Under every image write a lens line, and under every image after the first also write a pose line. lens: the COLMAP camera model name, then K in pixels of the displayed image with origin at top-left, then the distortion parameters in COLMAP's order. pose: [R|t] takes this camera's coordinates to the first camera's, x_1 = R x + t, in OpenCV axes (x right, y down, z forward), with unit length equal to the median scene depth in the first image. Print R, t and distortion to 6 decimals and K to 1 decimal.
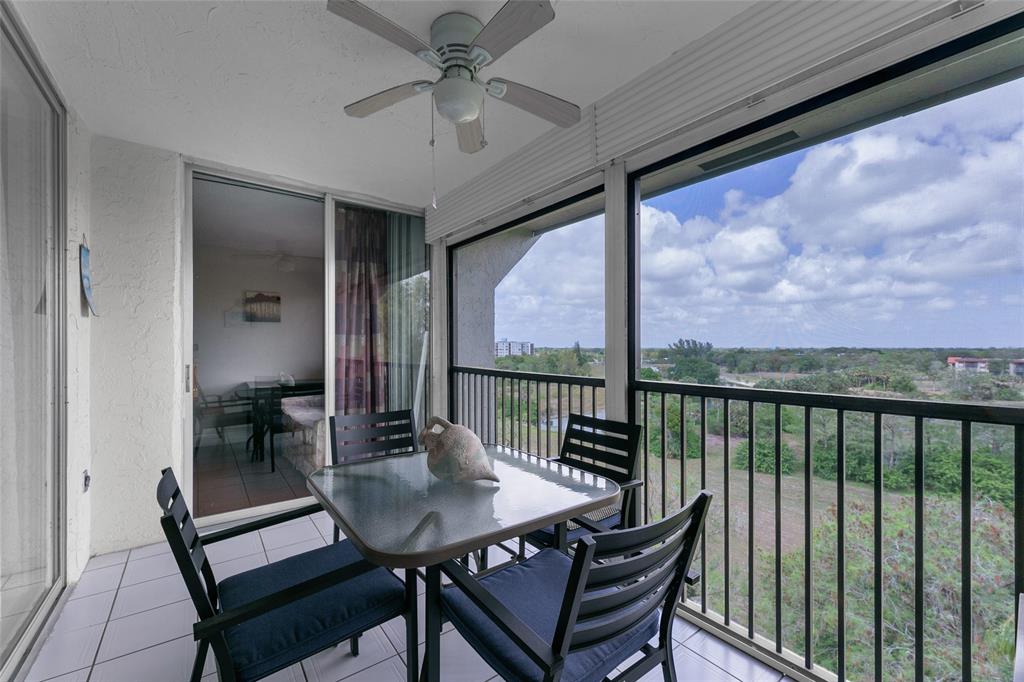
lens RADIAL K [[419.1, 0, 521.4], [0, 419.1, 344.6], [0, 0, 1]] dist [0.001826, -0.000093]
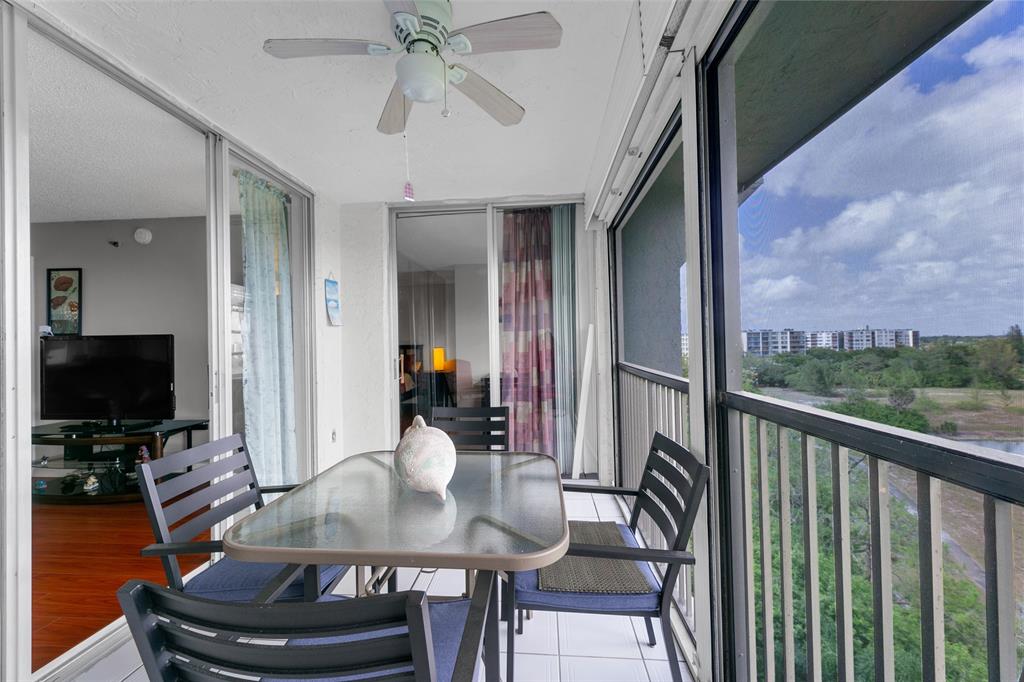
lens RADIAL K [[419.1, 0, 508.1], [0, 419.1, 341.4], [0, 0, 1]] dist [0.001826, -0.000093]
pose [[0.730458, -0.018395, -0.682710, 0.293964], [0.023577, 0.999721, -0.001710, 0.002649], [0.682551, -0.014847, 0.730687, 0.210887]]
